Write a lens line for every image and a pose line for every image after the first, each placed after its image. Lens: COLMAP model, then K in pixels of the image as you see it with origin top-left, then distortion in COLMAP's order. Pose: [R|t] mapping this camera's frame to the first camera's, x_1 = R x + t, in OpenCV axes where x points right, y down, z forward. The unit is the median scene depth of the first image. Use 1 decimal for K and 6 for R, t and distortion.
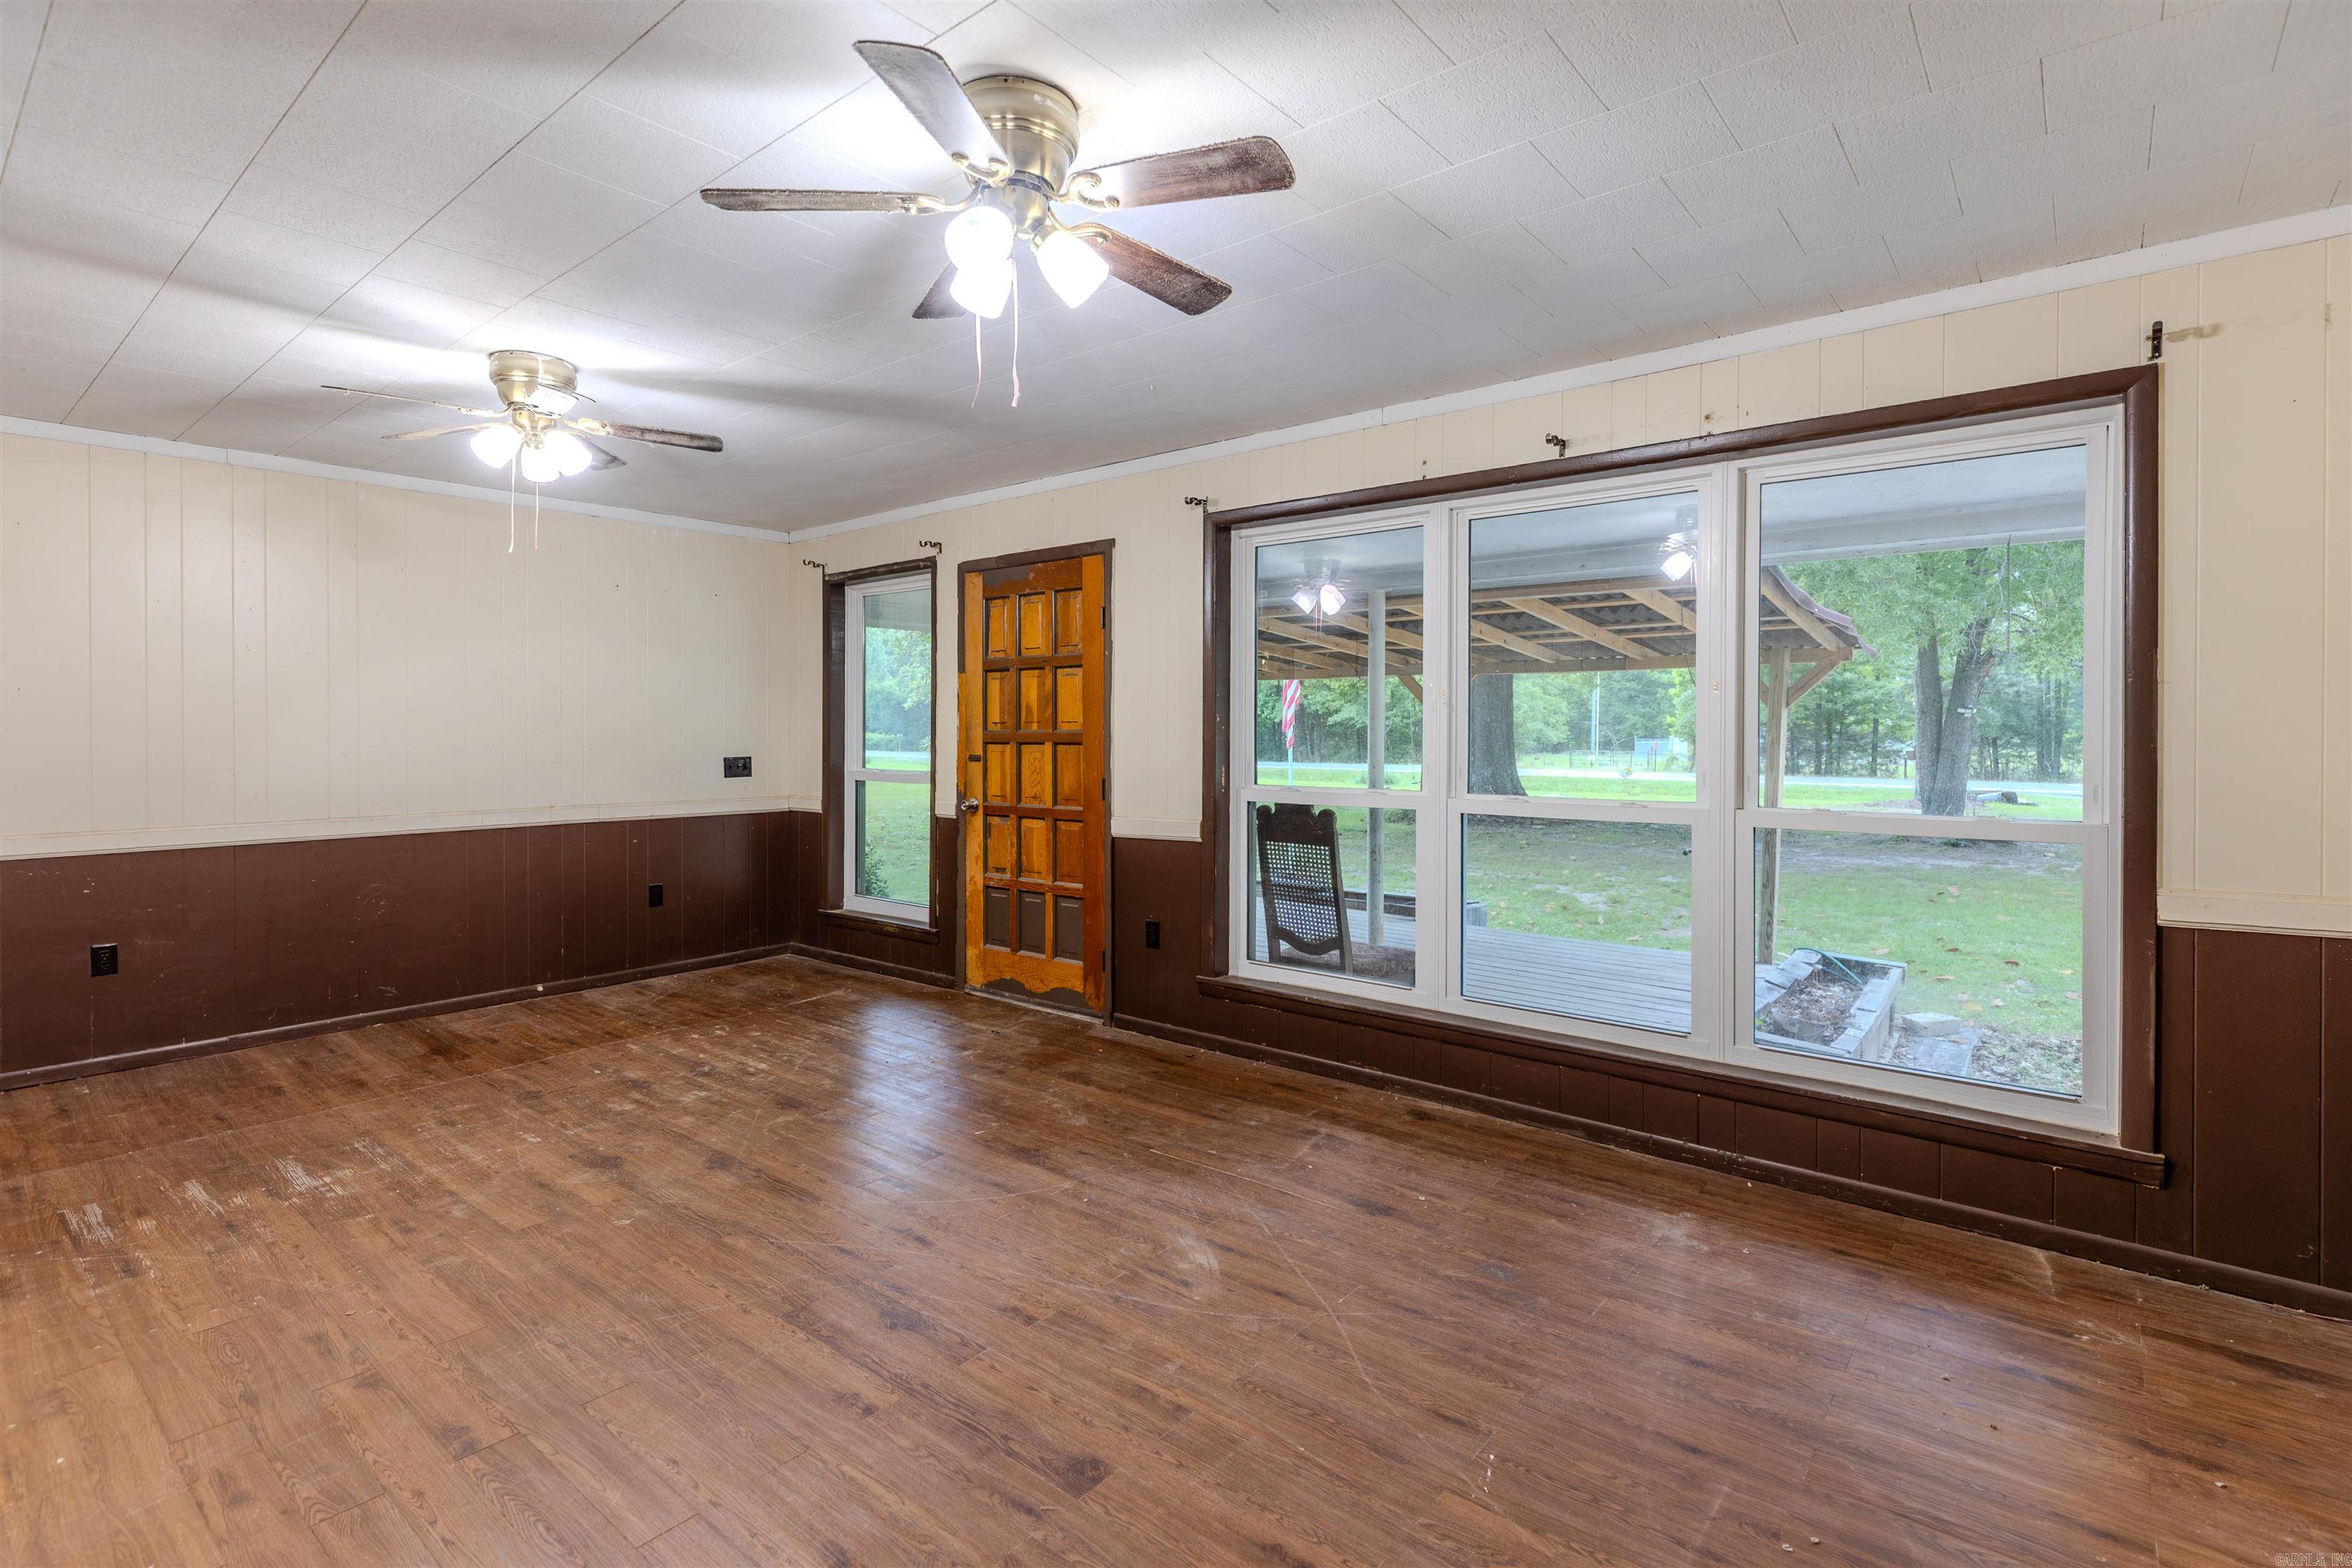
lens RADIAL K [[1106.5, 0, 1202.4], [0, 1106.5, 745.3], [0, 0, 1]] dist [0.009592, -0.002140]
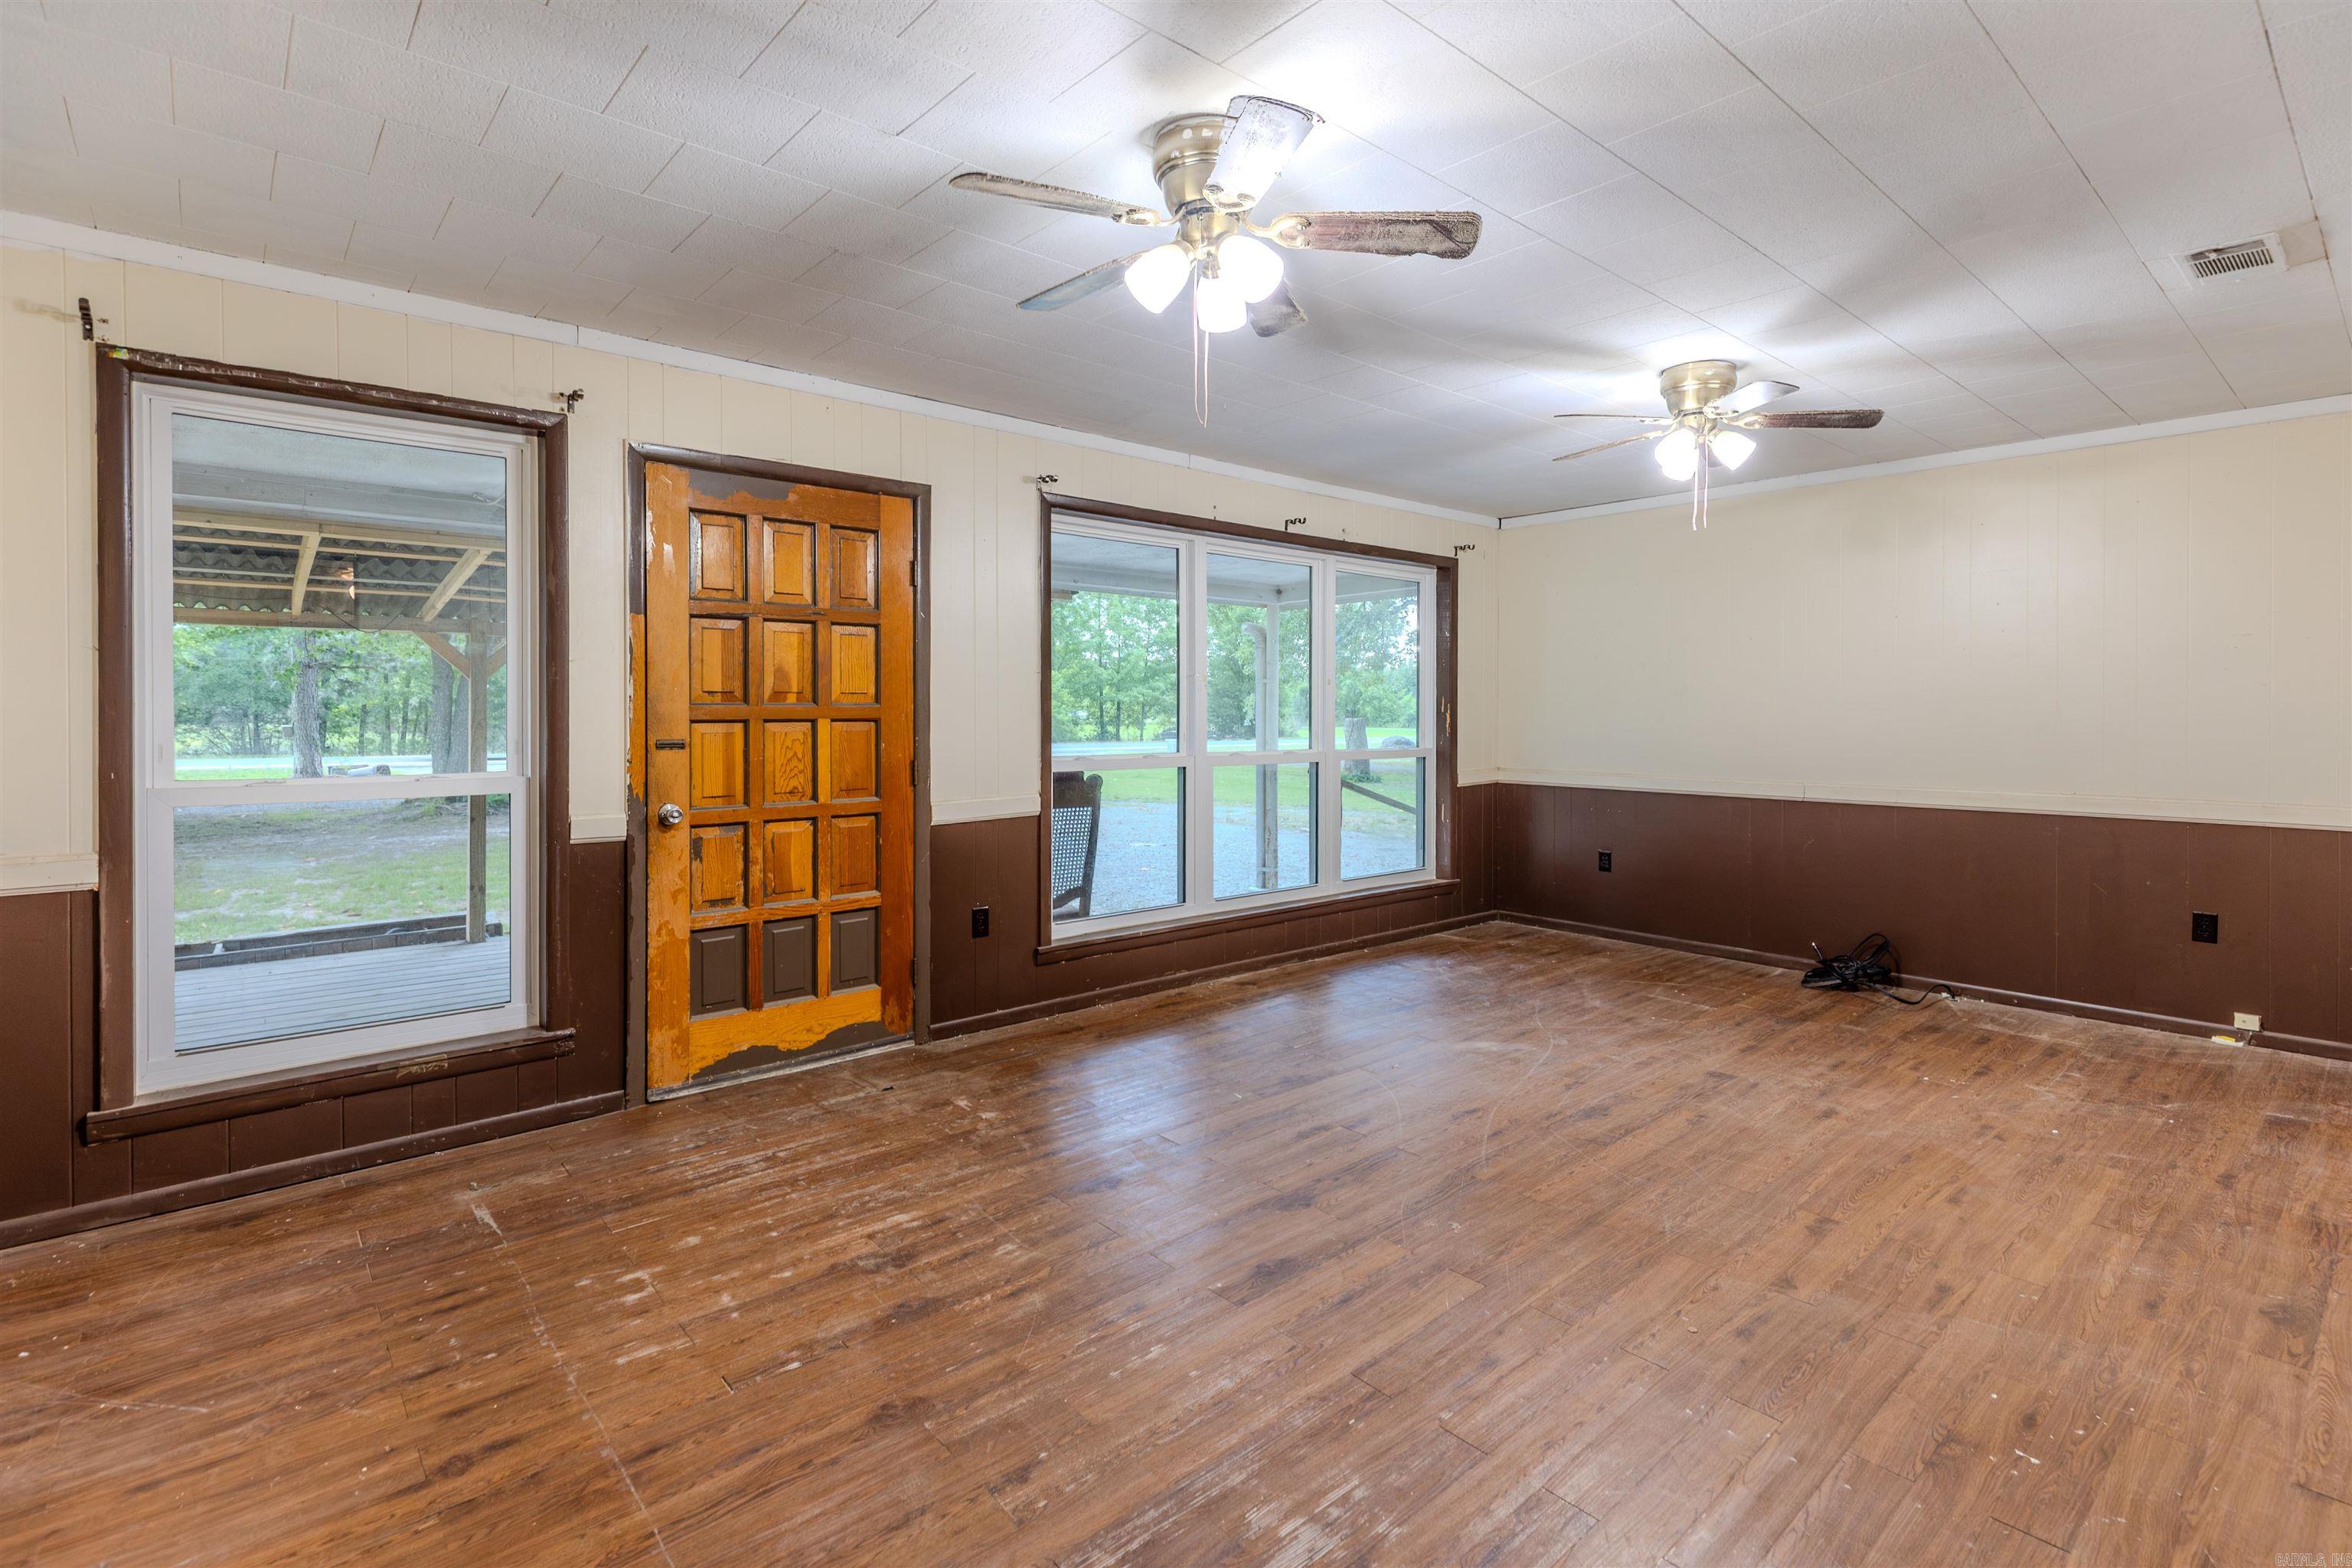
lens RADIAL K [[1106.5, 0, 1169.8], [0, 1106.5, 724.9], [0, 0, 1]] dist [0.009592, -0.002140]
pose [[0.169693, -0.014245, 0.985394, -1.322592], [0.009132, 0.999875, 0.012882, -0.009964], [-0.985455, 0.006812, 0.169802, 0.959894]]
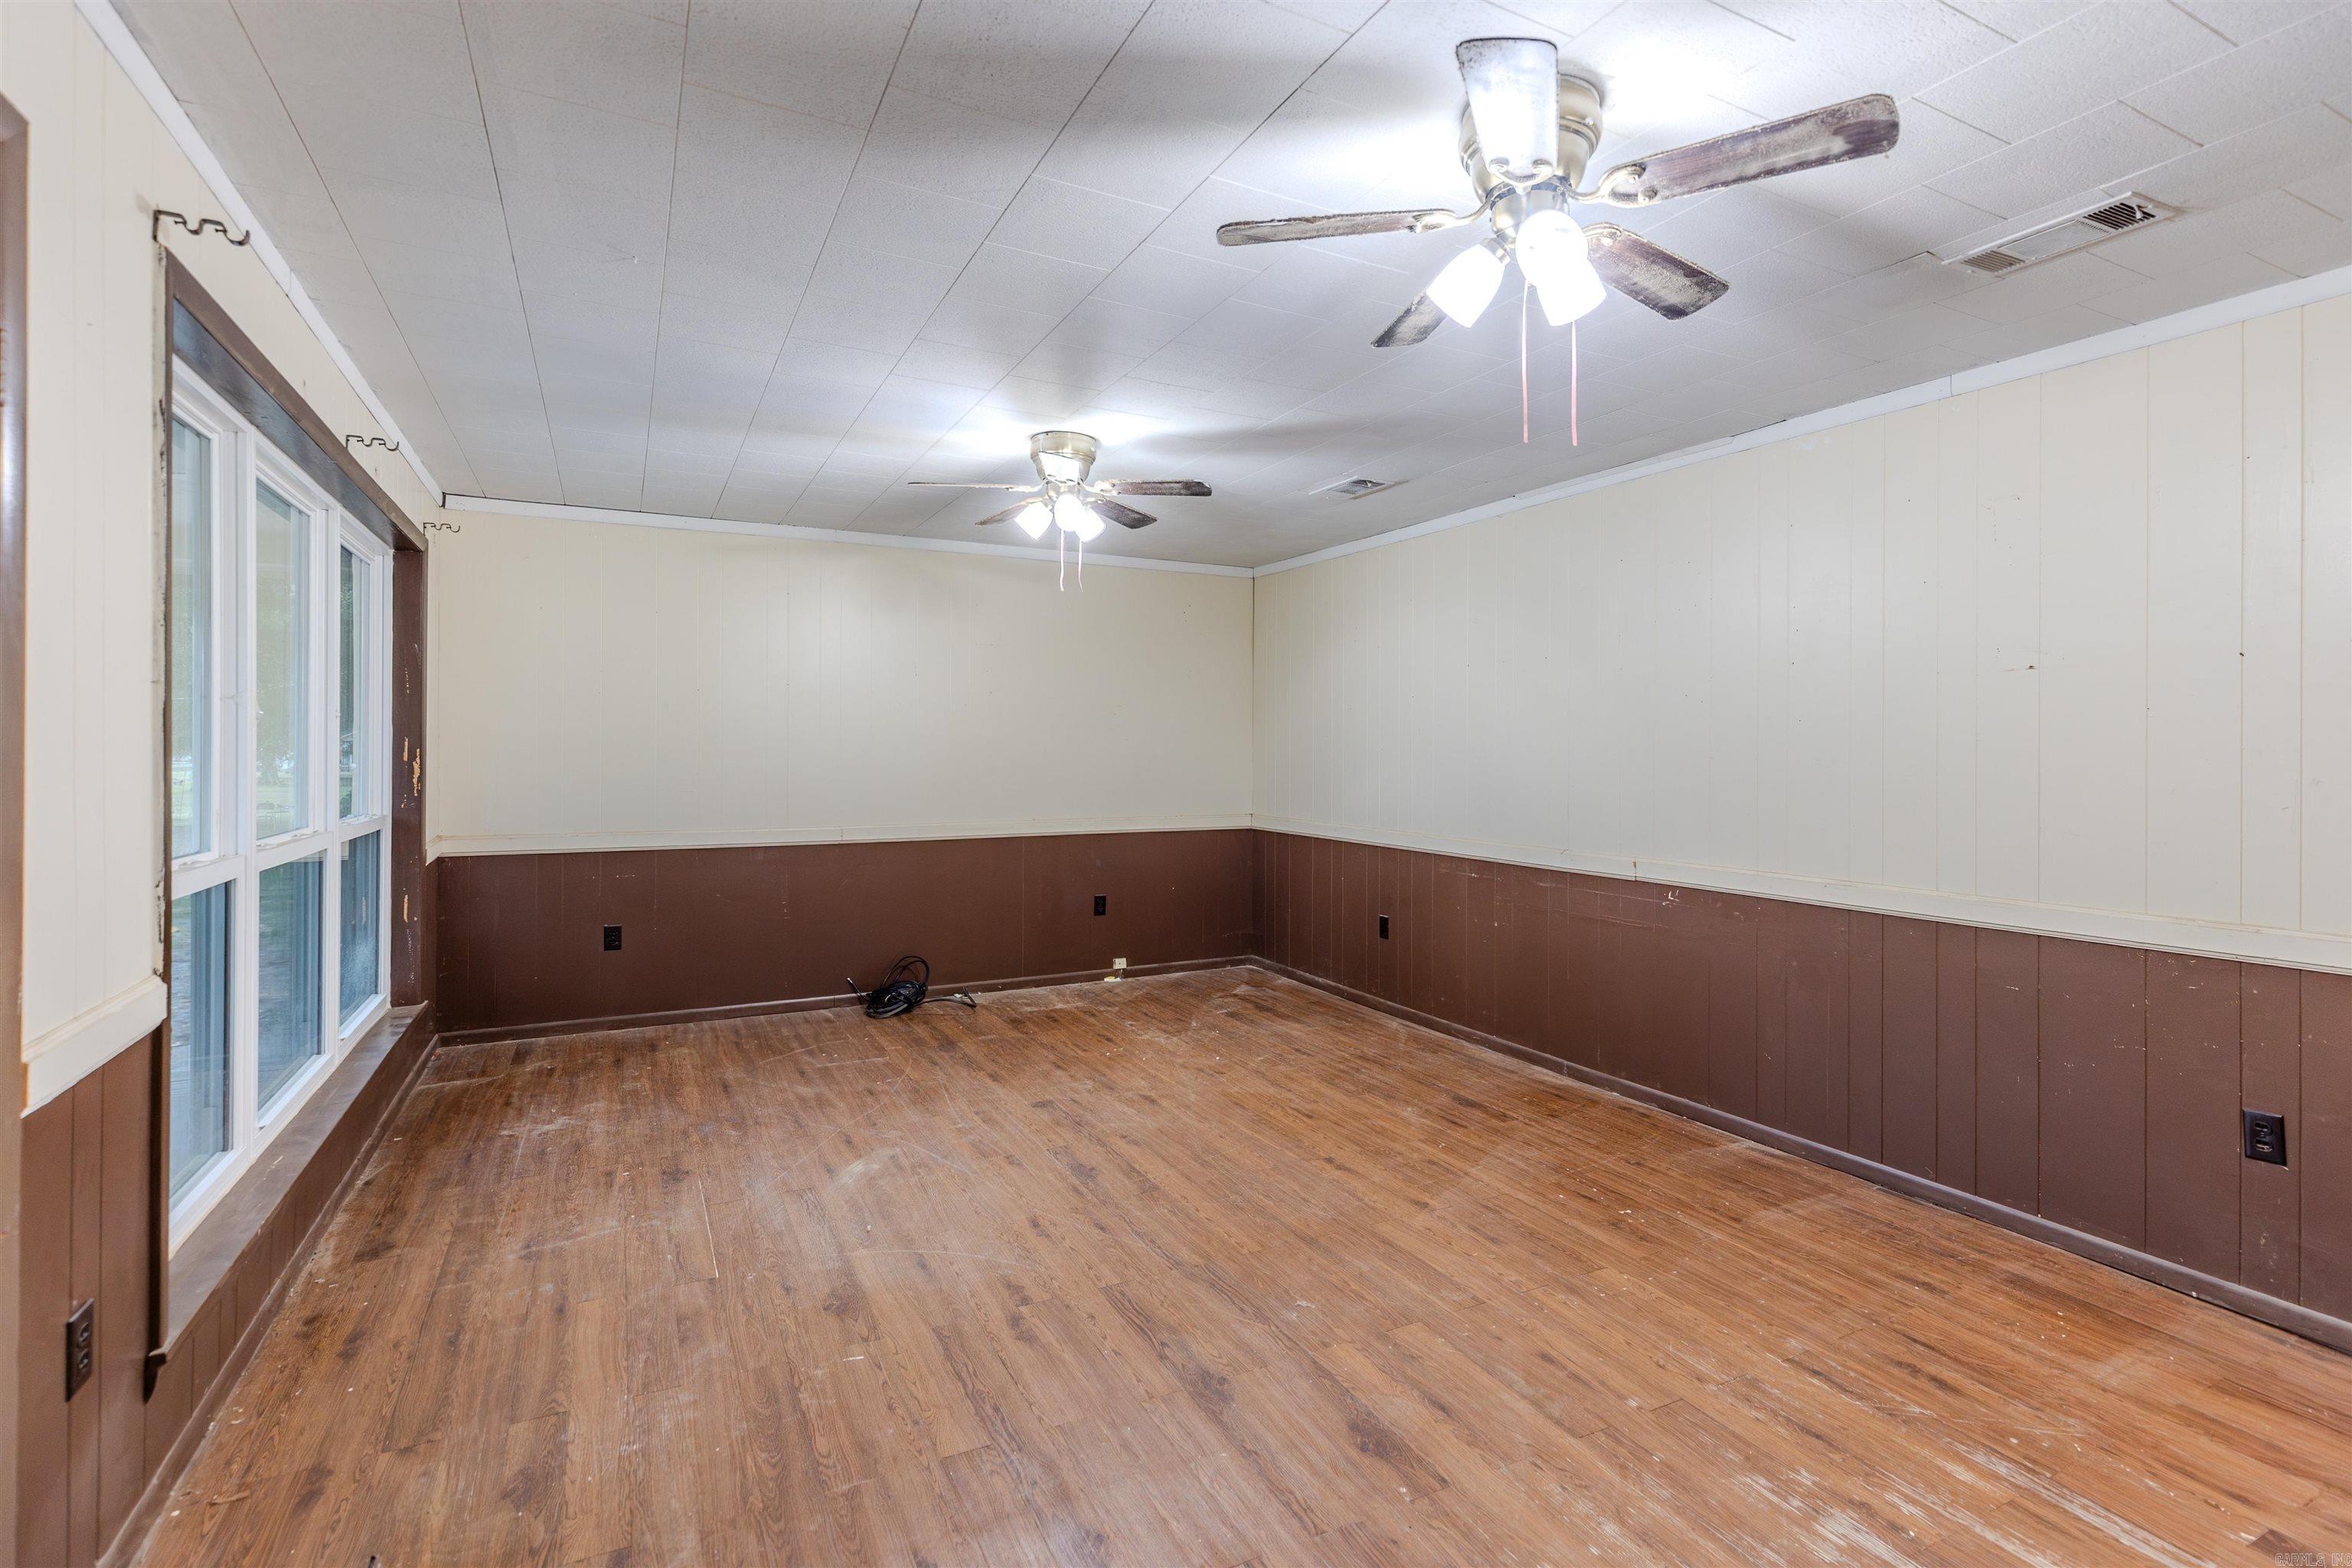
lens RADIAL K [[1106.5, 0, 1184.1], [0, 1106.5, 739.4], [0, 0, 1]] dist [0.009592, -0.002140]
pose [[-0.917488, -0.001836, 0.397759, -0.704115], [-0.001308, 0.999998, 0.001599, -0.028879], [-0.397761, 0.000947, -0.917488, 1.665866]]
